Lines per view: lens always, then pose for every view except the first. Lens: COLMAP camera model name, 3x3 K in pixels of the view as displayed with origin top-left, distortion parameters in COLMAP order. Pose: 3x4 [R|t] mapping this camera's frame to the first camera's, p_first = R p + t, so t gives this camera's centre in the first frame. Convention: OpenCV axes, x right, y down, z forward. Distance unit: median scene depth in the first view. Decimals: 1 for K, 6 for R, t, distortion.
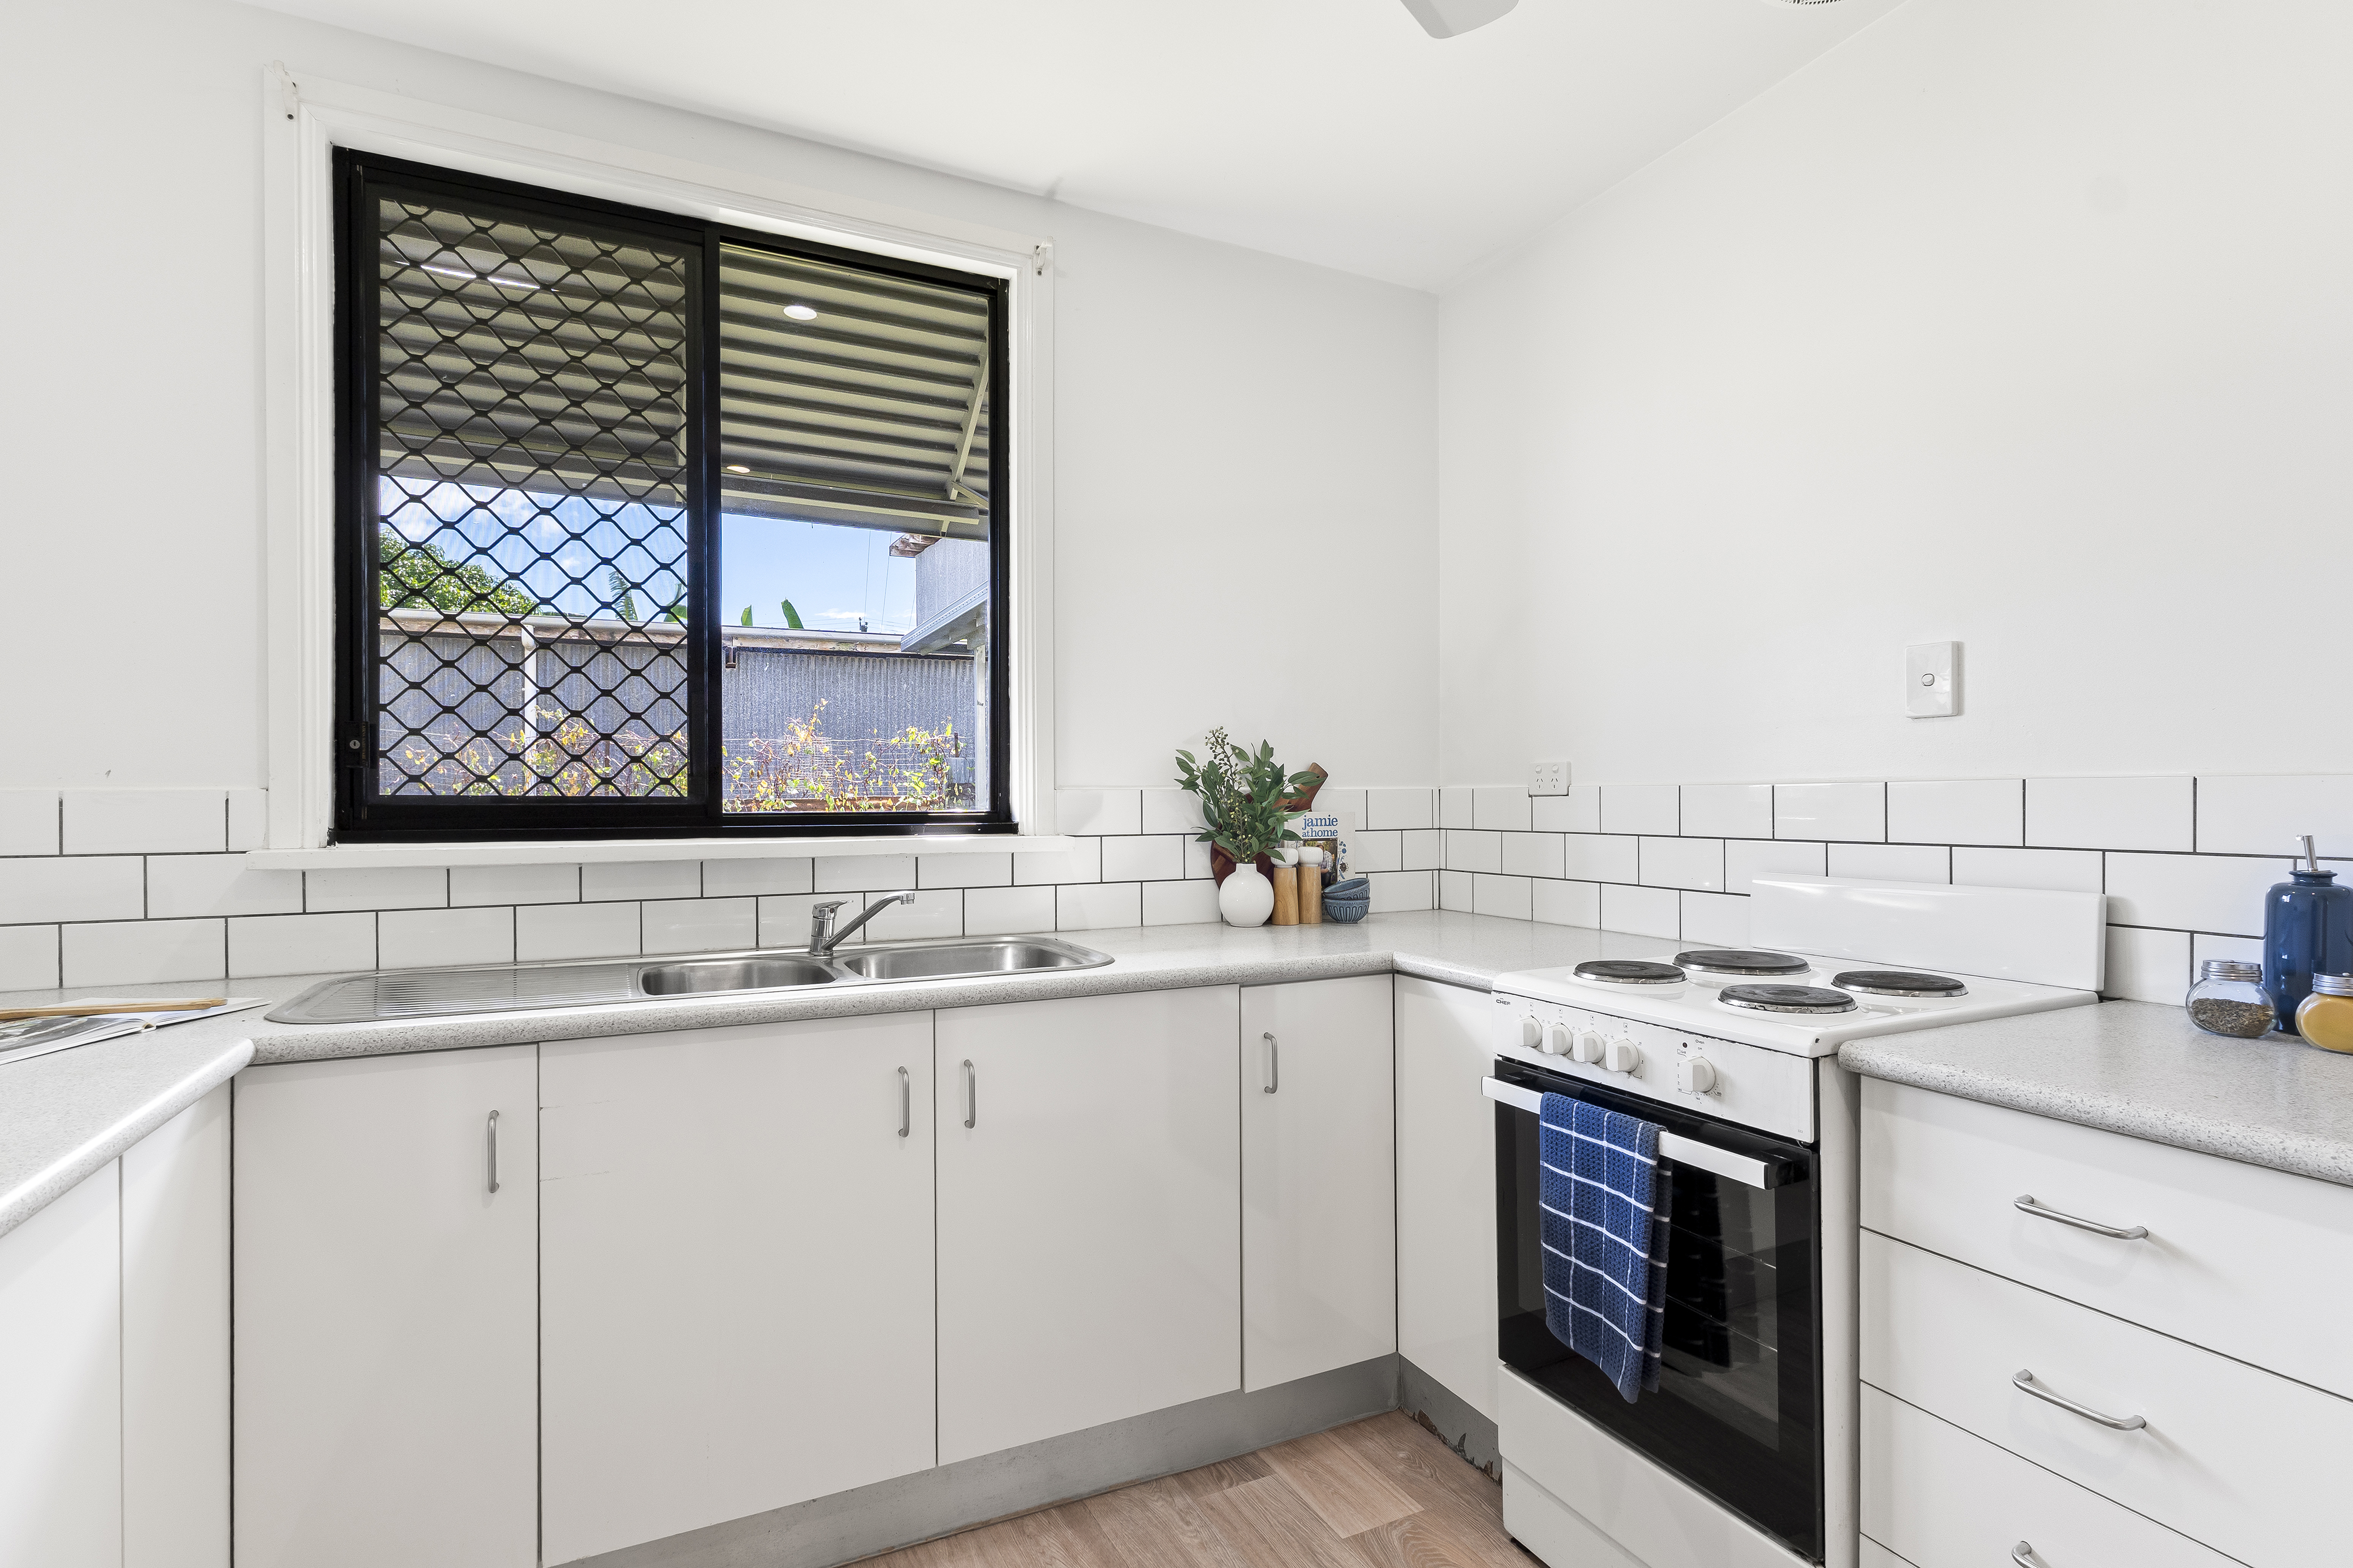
lens RADIAL K [[1140.5, 0, 1173.2], [0, 1140.5, 806.7], [0, 0, 1]] dist [0.001889, 0.000402]
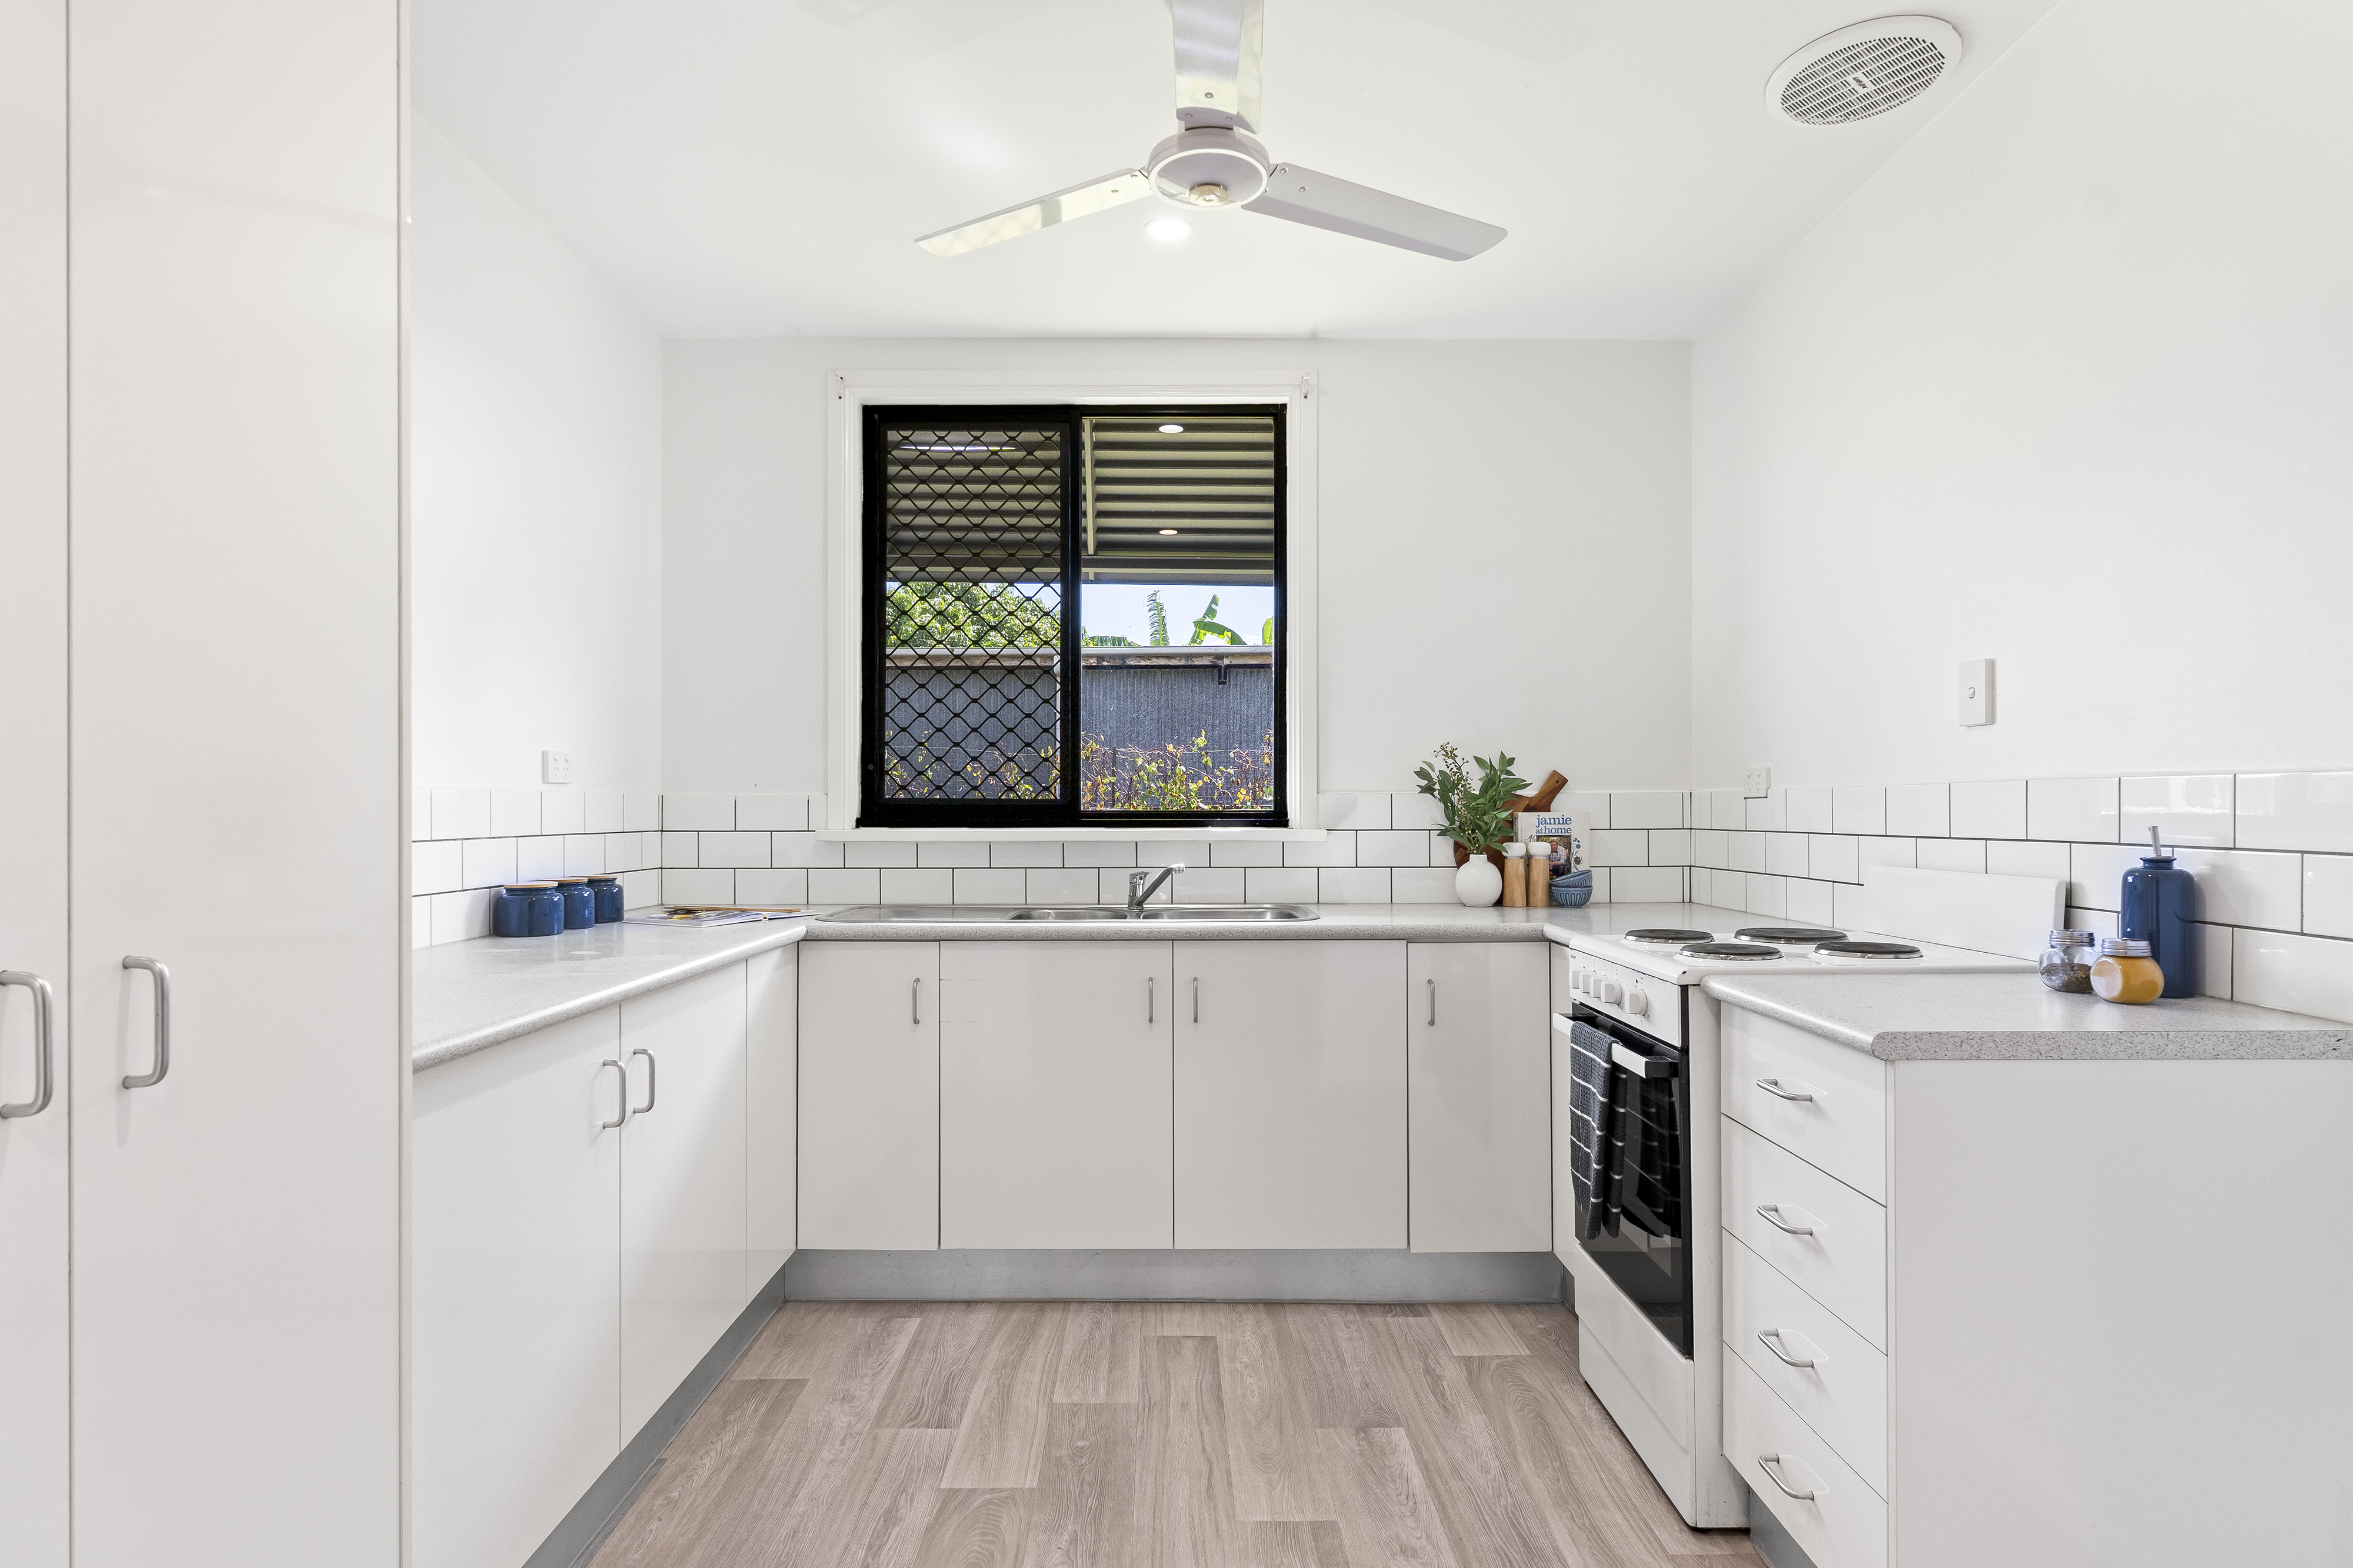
lens RADIAL K [[1227.5, 0, 1180.2], [0, 1227.5, 811.0], [0, 0, 1]] dist [-0.000281, -0.000054]
pose [[0.903362, 0.002826, -0.428869, 0.399553], [-0.004597, 0.999985, -0.003096, 0.011146], [0.428854, 0.004768, 0.903361, -0.365018]]
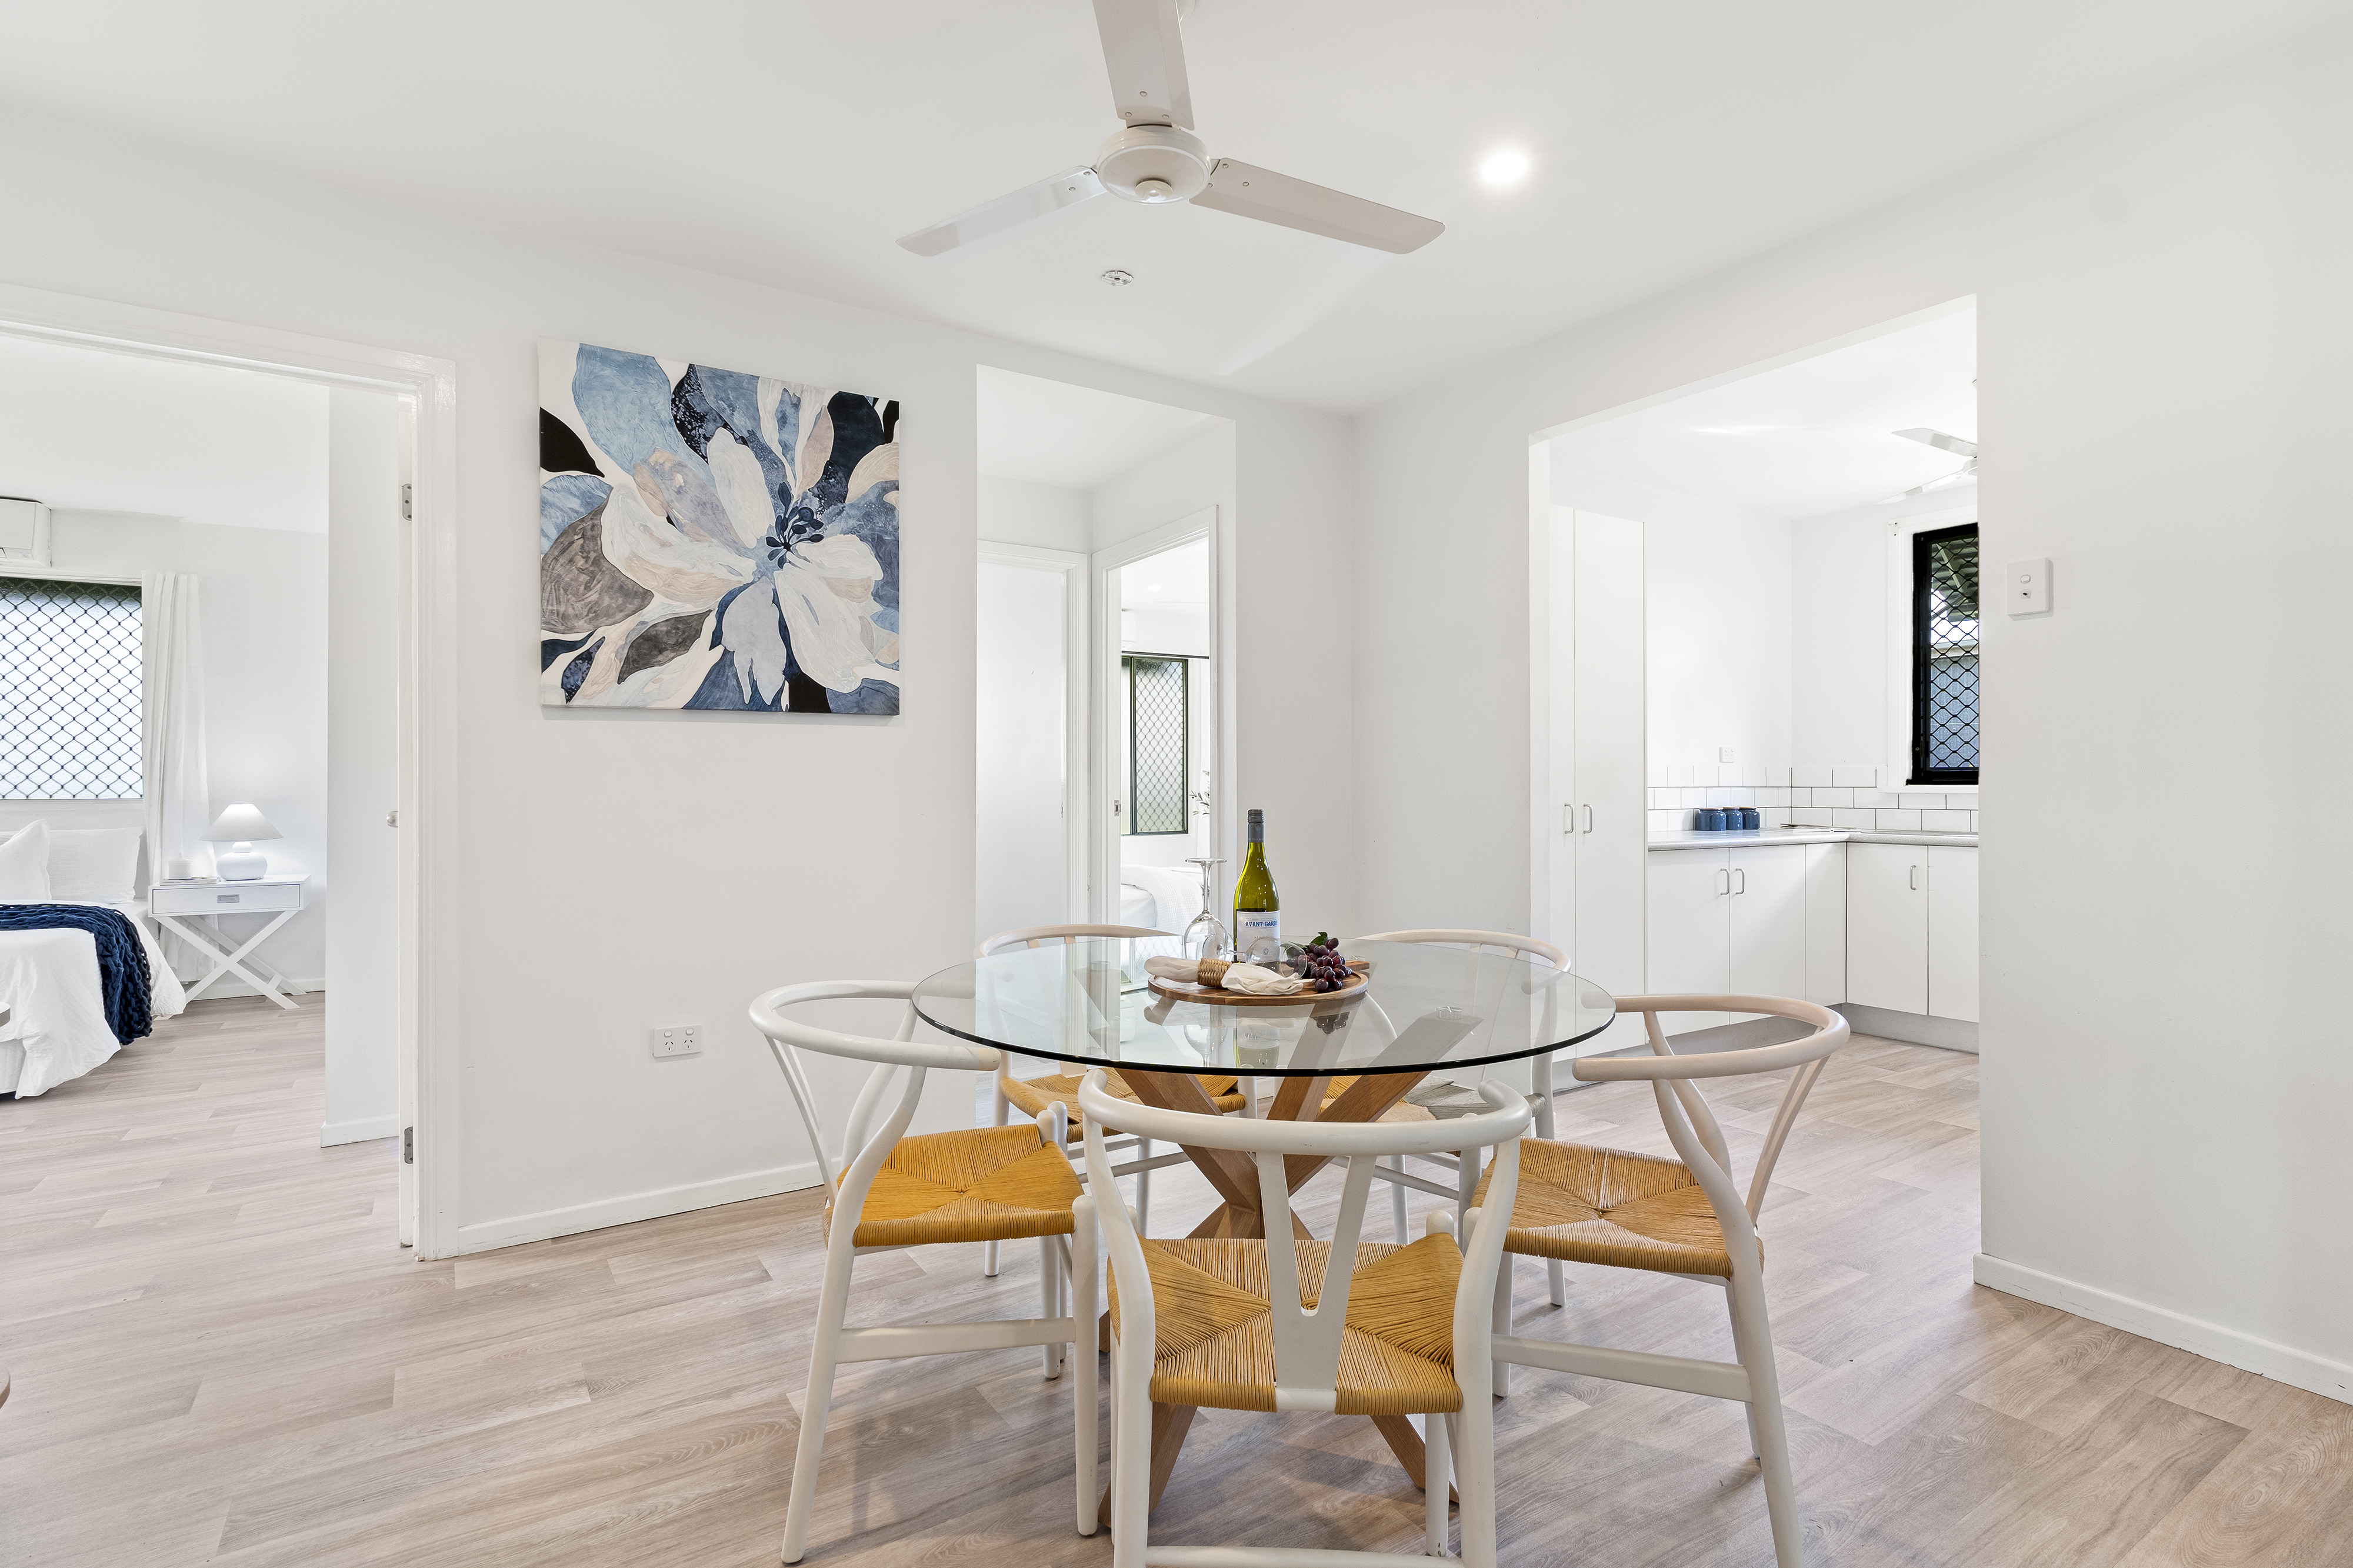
lens RADIAL K [[1107.9, 0, 1176.5], [0, 1107.9, 784.0], [0, 0, 1]] dist [0.001633, 0.000811]
pose [[0.121789, -0.000890, -0.992556, 1.557442], [-0.004572, 0.999988, -0.001458, 0.038062], [0.992546, 0.004716, 0.121783, -0.997077]]
